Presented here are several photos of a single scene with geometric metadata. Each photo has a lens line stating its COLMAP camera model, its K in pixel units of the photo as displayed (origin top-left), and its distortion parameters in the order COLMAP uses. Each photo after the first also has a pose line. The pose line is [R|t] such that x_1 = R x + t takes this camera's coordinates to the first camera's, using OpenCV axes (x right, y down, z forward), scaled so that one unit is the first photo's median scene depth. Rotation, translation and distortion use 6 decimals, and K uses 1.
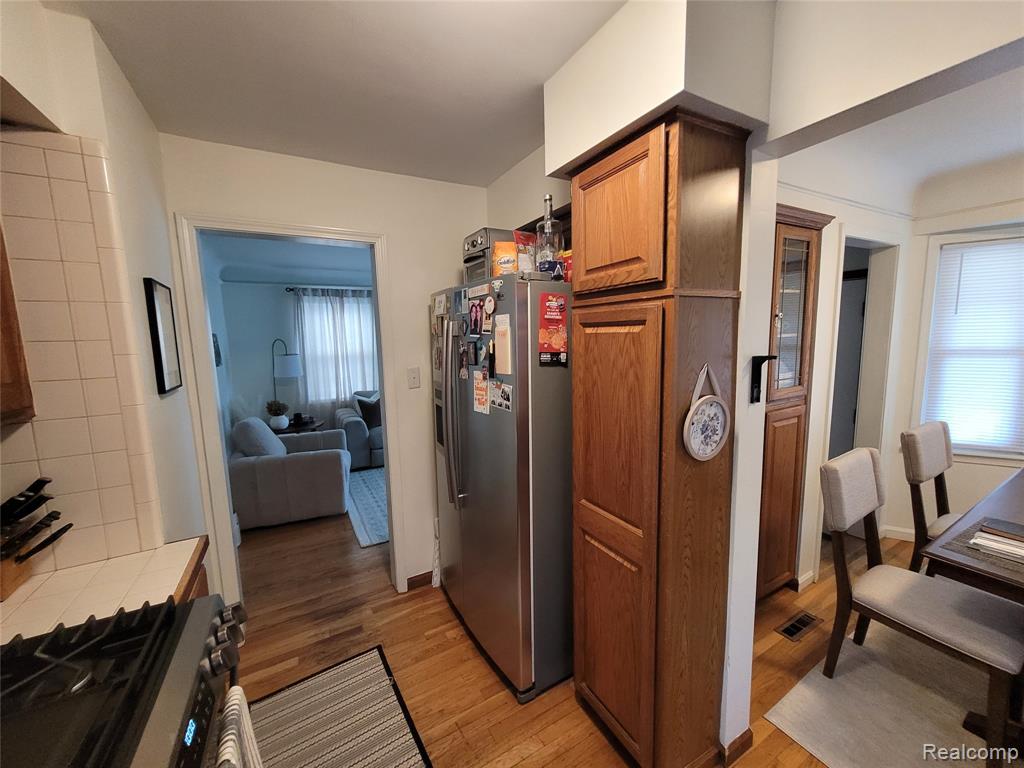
lens RADIAL K [[392.5, 0, 512.0], [0, 392.5, 384.0], [0, 0, 1]] dist [-0.001088, -0.000281]
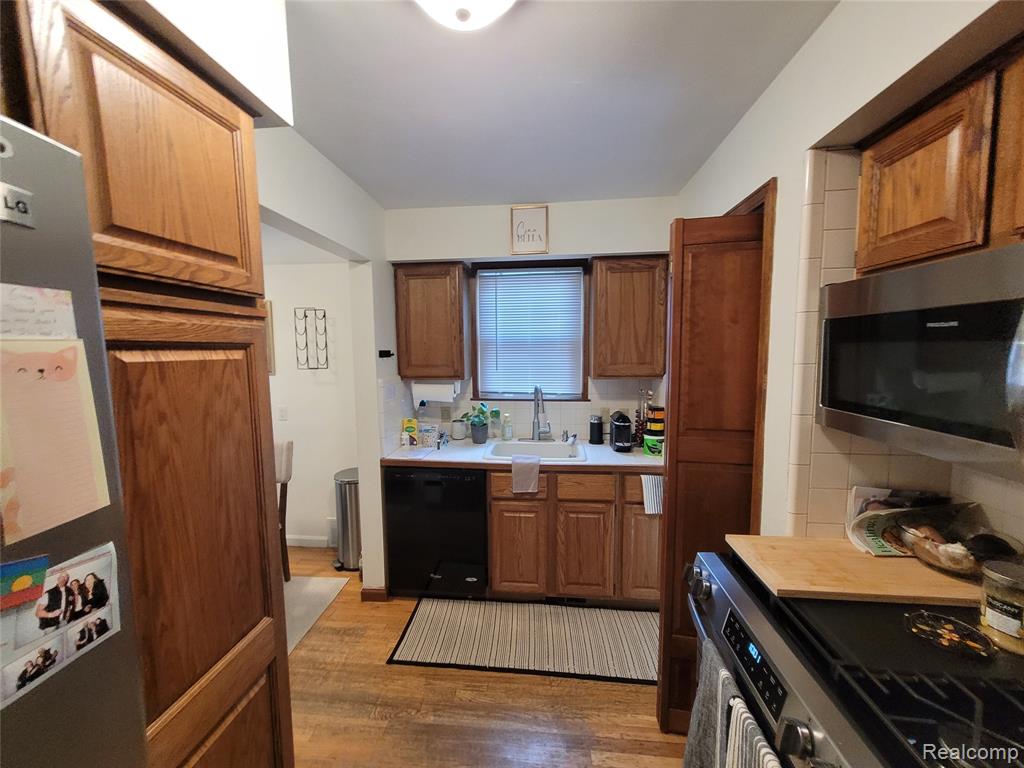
lens RADIAL K [[392.5, 0, 512.0], [0, 392.5, 384.0], [0, 0, 1]] dist [-0.001088, -0.000281]
pose [[-0.817404, -0.021916, 0.575648, -0.513893], [0.098884, 0.979106, 0.177689, -0.166745], [-0.567515, 0.202166, -0.798158, 1.303875]]
